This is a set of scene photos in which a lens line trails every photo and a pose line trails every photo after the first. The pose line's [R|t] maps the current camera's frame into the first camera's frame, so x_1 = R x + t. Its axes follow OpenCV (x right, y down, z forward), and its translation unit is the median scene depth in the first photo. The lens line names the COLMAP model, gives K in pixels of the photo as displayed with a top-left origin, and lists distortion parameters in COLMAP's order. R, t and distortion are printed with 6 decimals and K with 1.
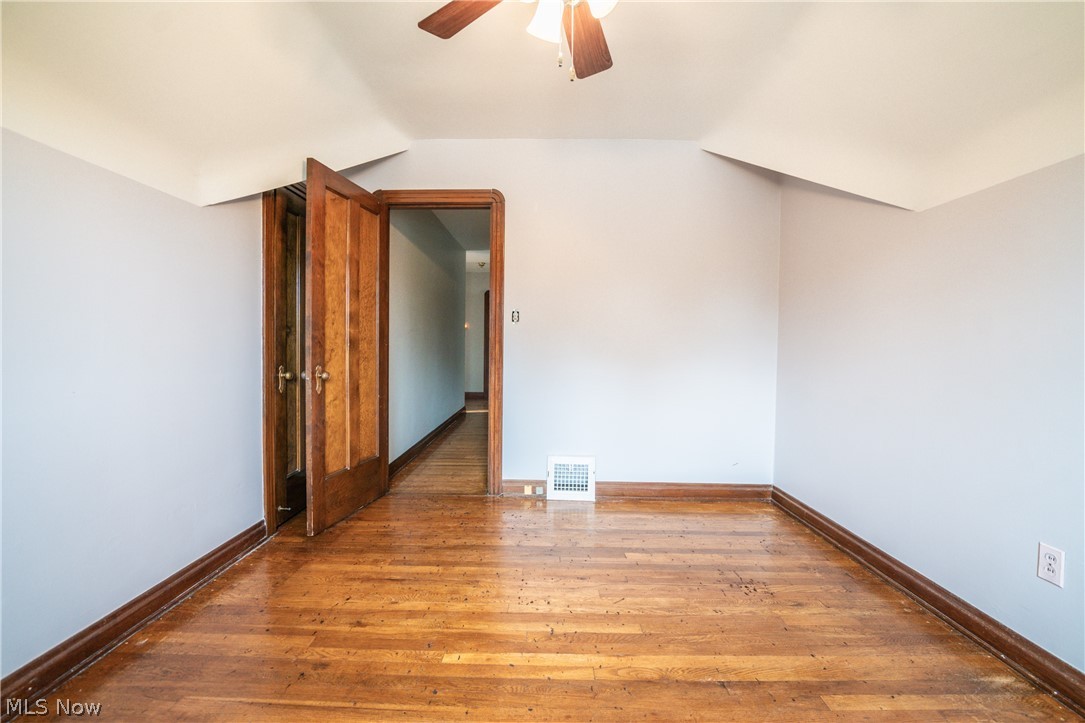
lens RADIAL K [[453.5, 0, 536.7], [0, 453.5, 353.9], [0, 0, 1]] dist [-0.033932, 0.000185]
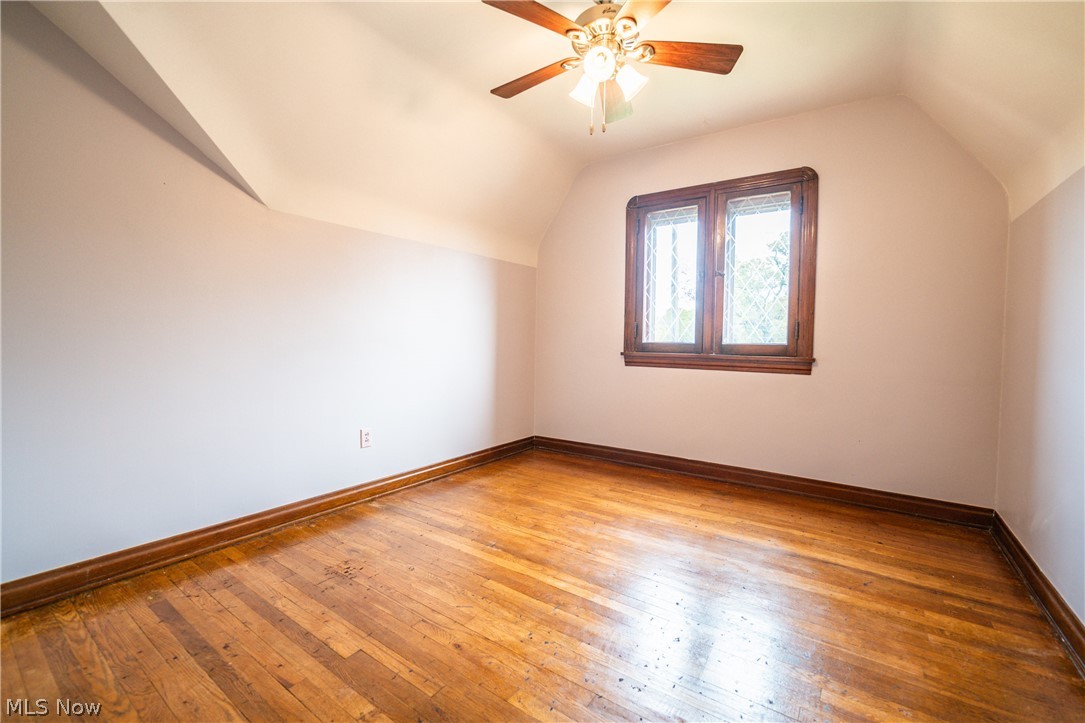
lens RADIAL K [[453.5, 0, 536.7], [0, 453.5, 353.9], [0, 0, 1]] dist [-0.033932, 0.000185]
pose [[-0.825876, -0.040502, 0.562396, -0.443765], [-0.004995, 0.997903, 0.064532, -0.020336], [-0.563830, 0.050486, -0.824346, 1.704277]]
